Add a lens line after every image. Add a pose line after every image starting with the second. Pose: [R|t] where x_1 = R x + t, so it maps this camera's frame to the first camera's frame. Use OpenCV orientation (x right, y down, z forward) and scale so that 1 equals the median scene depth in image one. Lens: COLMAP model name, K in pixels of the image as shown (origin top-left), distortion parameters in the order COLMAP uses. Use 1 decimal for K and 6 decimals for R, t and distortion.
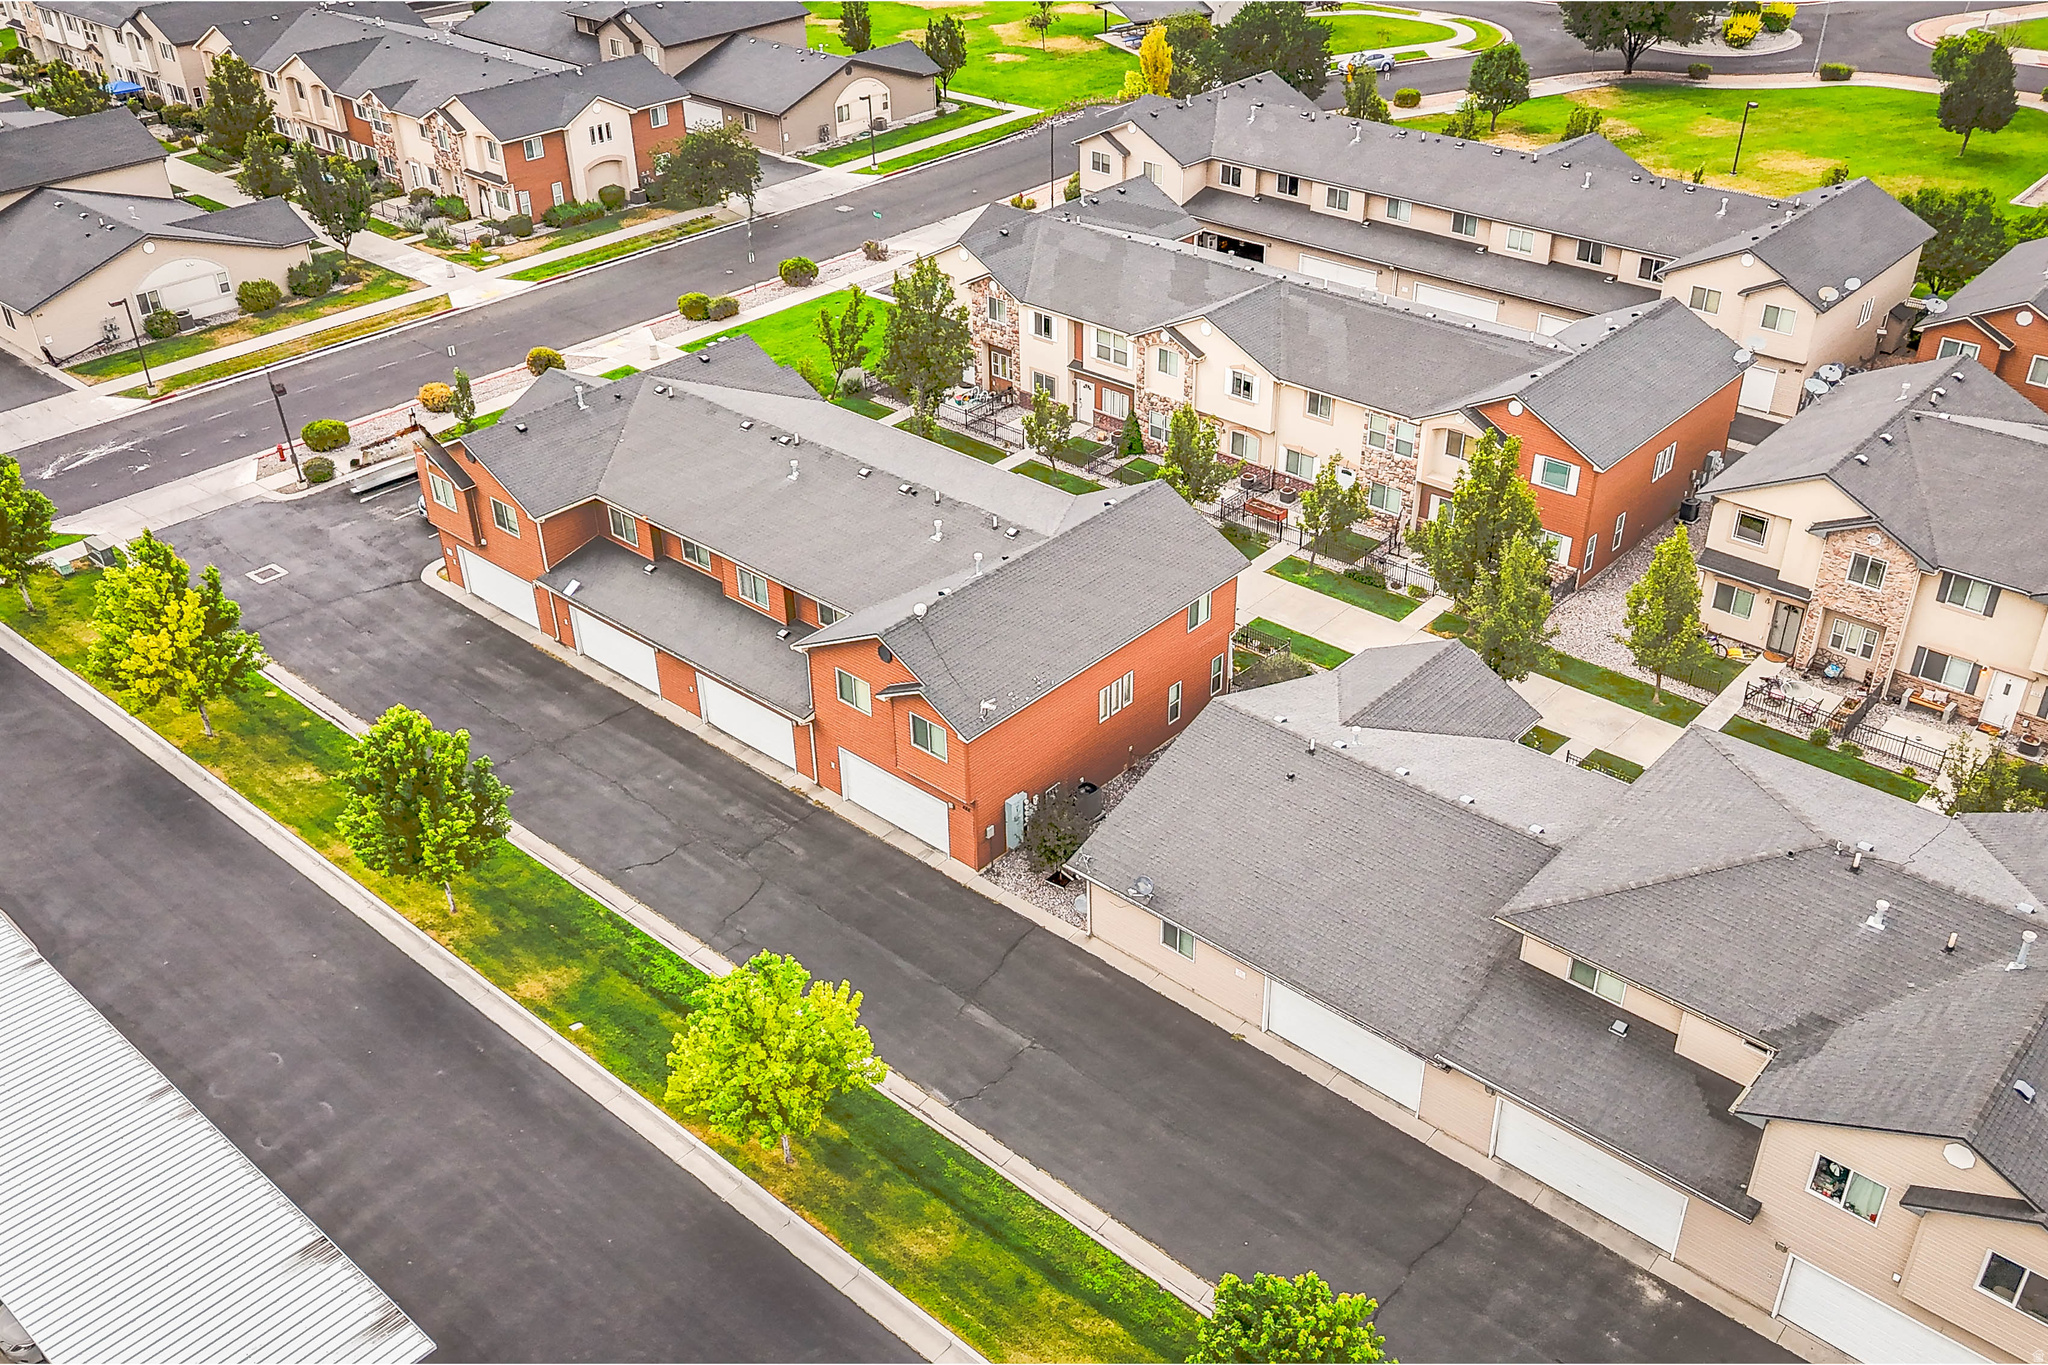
lens RADIAL K [[1767.5, 0, 1035.3], [0, 1767.5, 678.2], [0, 0, 1]] dist [0.087843, -0.104061]
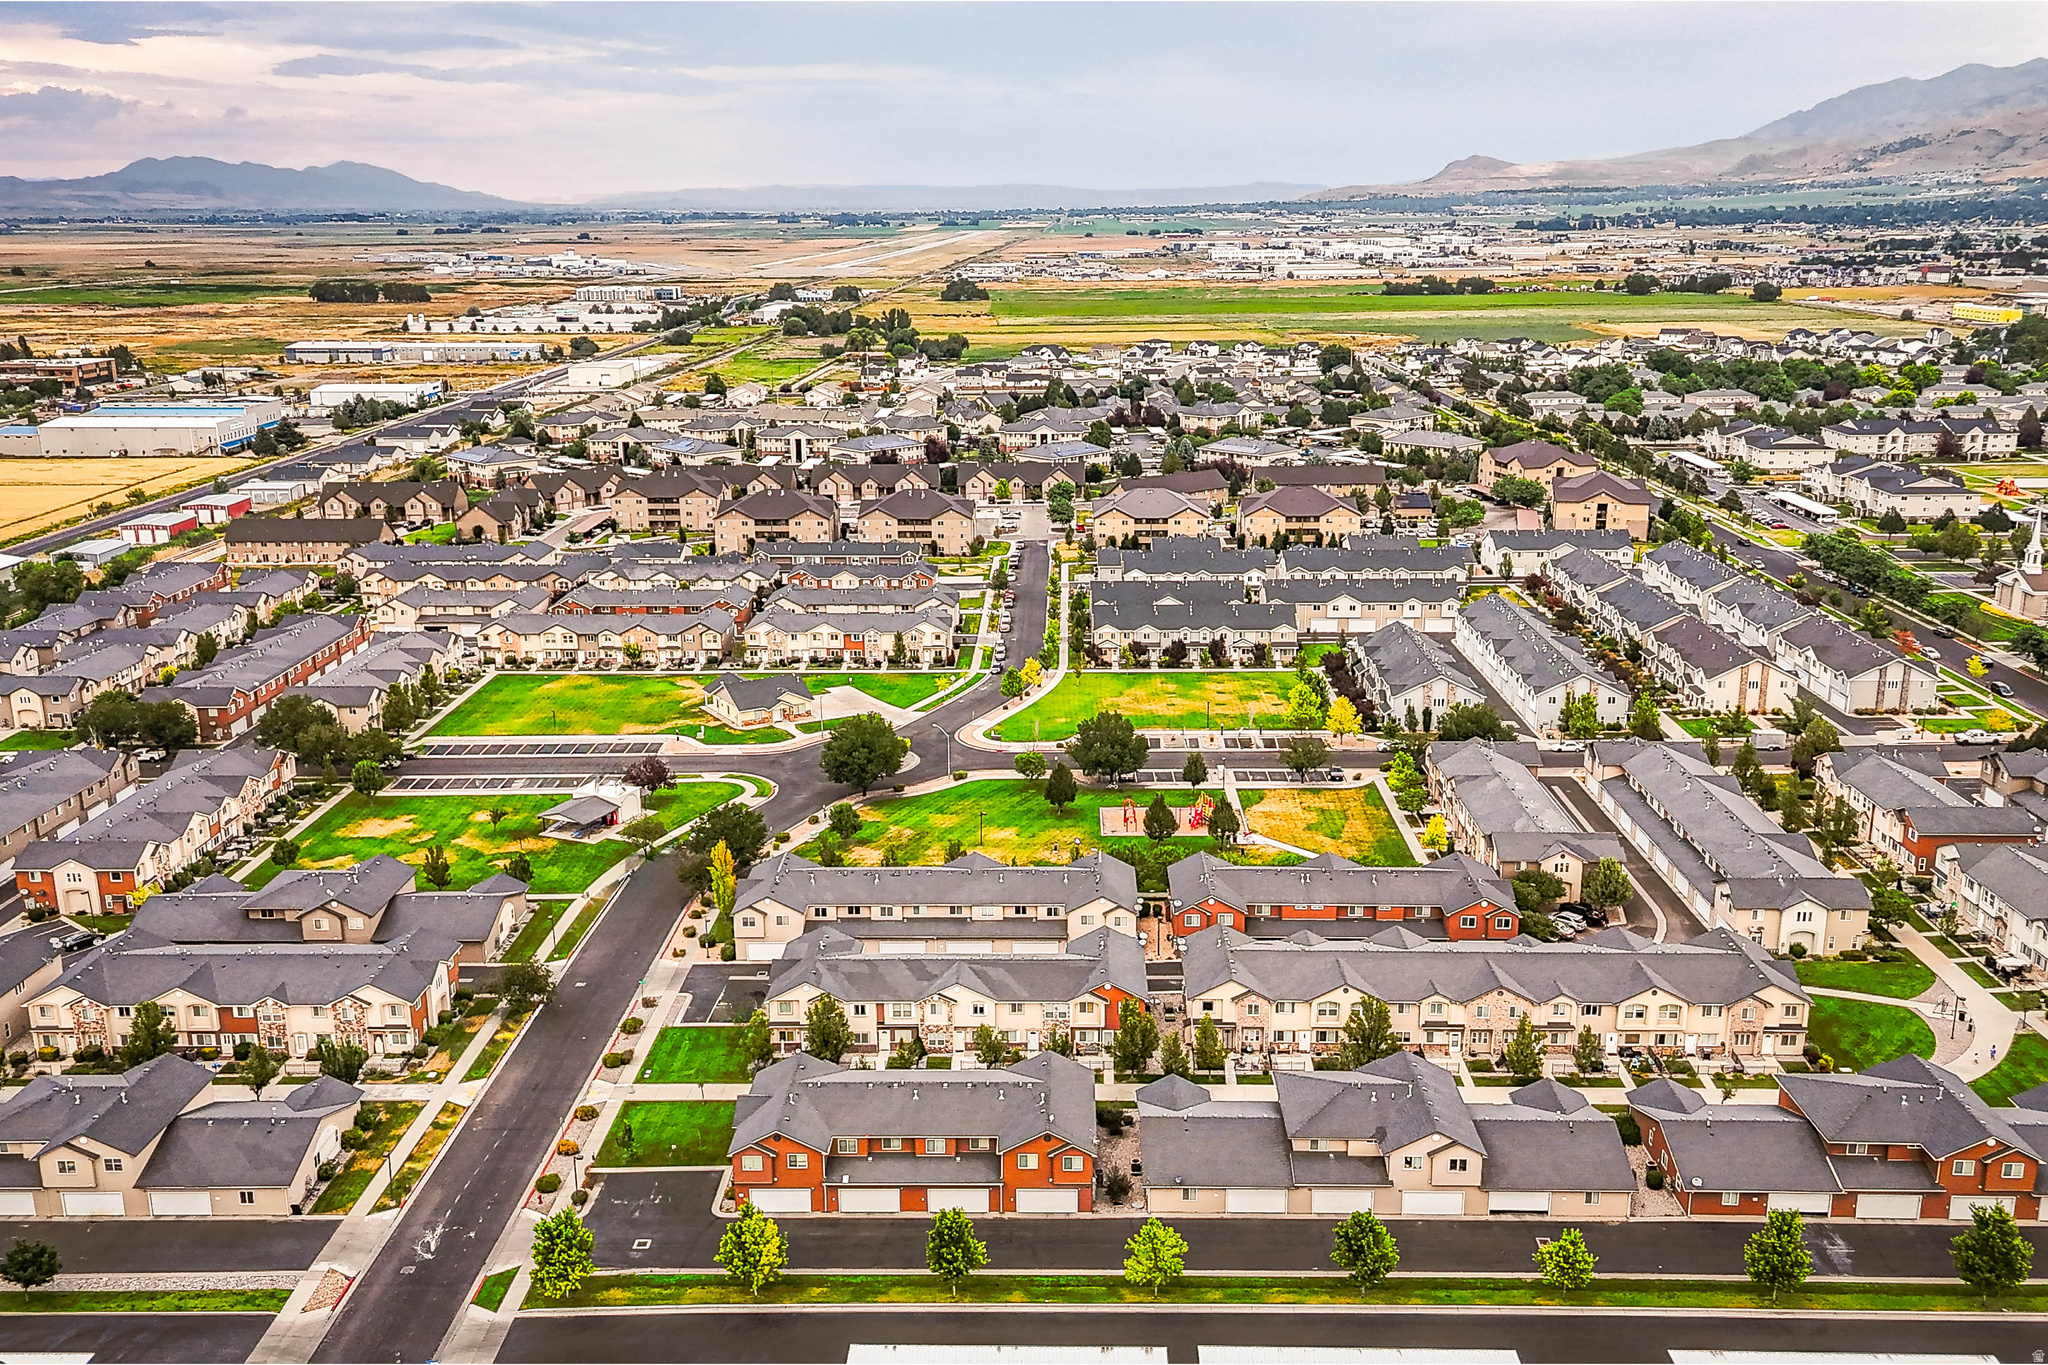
lens RADIAL K [[1767.5, 0, 1035.3], [0, 1767.5, 678.2], [0, 0, 1]] dist [0.087843, -0.104061]
pose [[0.762316, -0.156883, 0.627903, -1.069650], [0.342459, 0.921008, -0.185652, -0.102485], [-0.549178, 0.356557, 0.755825, -0.796362]]
